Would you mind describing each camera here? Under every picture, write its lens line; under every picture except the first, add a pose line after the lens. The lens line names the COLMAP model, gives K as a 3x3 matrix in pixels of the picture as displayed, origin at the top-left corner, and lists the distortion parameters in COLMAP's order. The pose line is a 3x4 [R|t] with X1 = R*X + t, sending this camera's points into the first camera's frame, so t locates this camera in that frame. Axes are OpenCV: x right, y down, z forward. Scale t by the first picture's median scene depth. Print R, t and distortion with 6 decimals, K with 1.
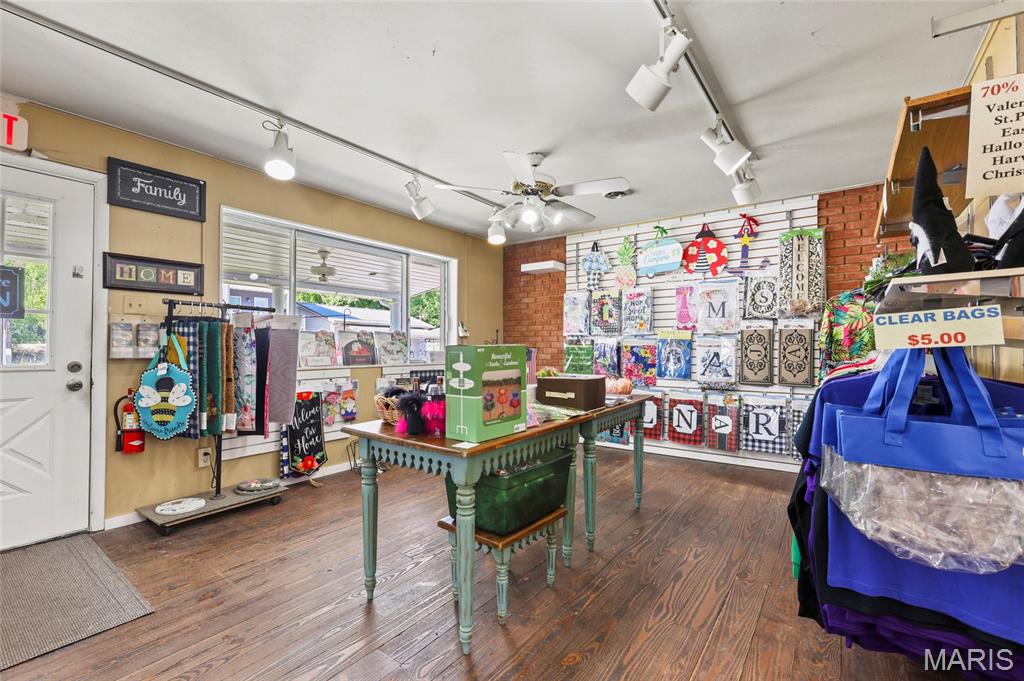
lens RADIAL K [[447.6, 0, 513.1], [0, 447.6, 340.1], [0, 0, 1]] dist [-0.000111, -0.000331]
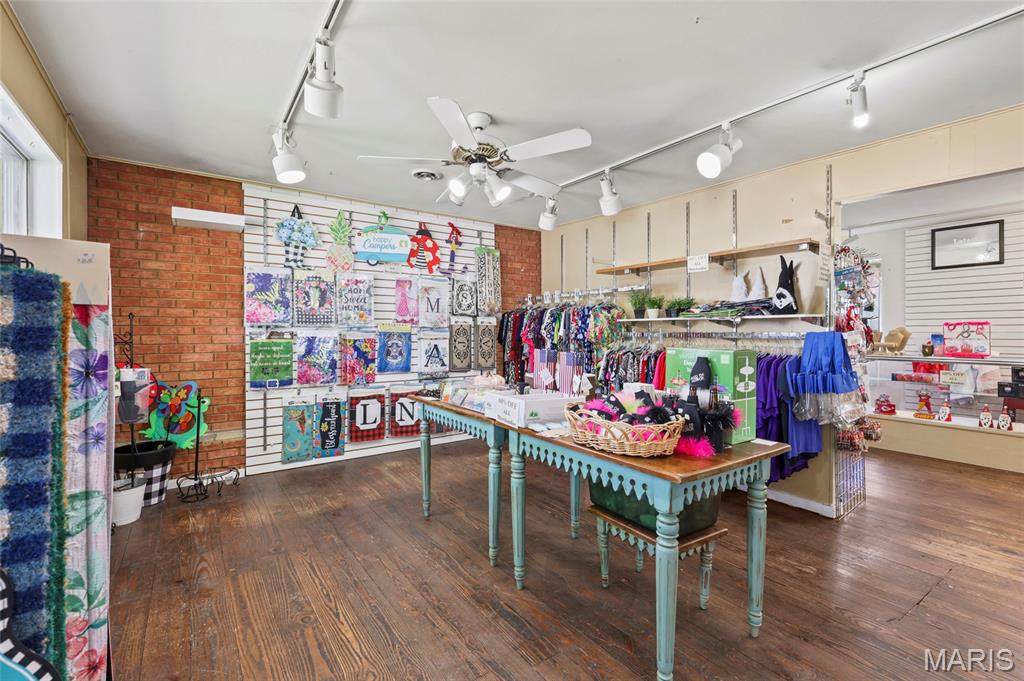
lens RADIAL K [[447.6, 0, 509.2], [0, 447.6, 332.9], [0, 0, 1]] dist [-0.000111, -0.000331]
pose [[0.322025, -0.003868, 0.946723, -0.507361], [-0.012050, 0.999894, 0.008184, -0.011895], [-0.946655, -0.014043, 0.321944, 0.473093]]
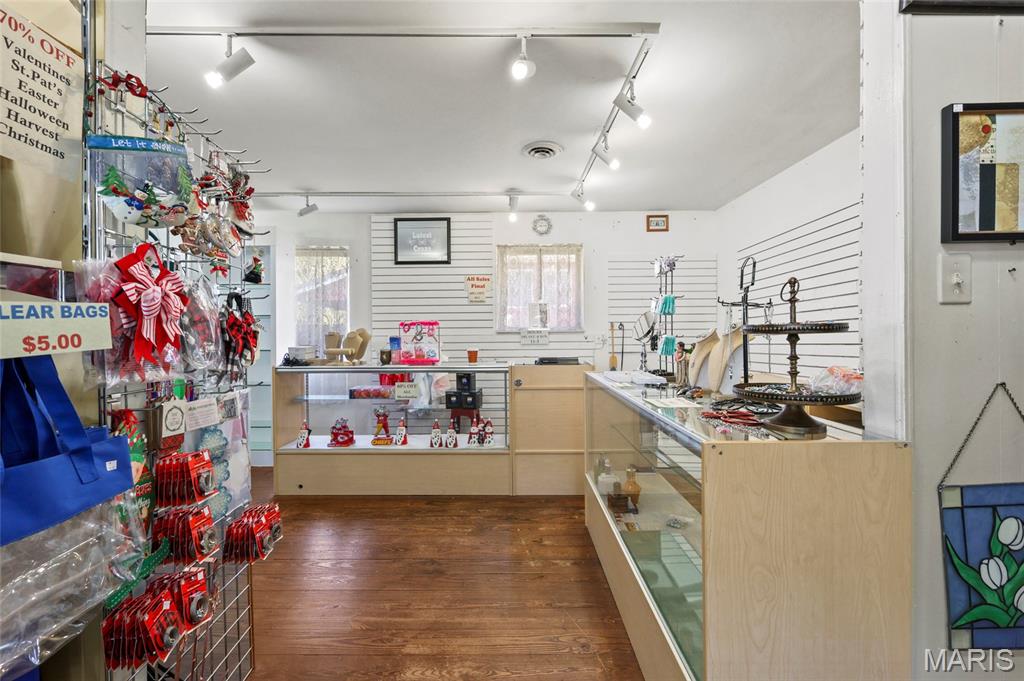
lens RADIAL K [[447.6, 0, 511.6], [0, 447.6, 341.1], [0, 0, 1]] dist [-0.000111, -0.000331]
pose [[-0.589713, 0.001181, 0.807612, -0.016957], [-0.005740, 0.999968, -0.005653, -0.001090], [-0.807592, -0.007969, -0.589687, 0.187397]]
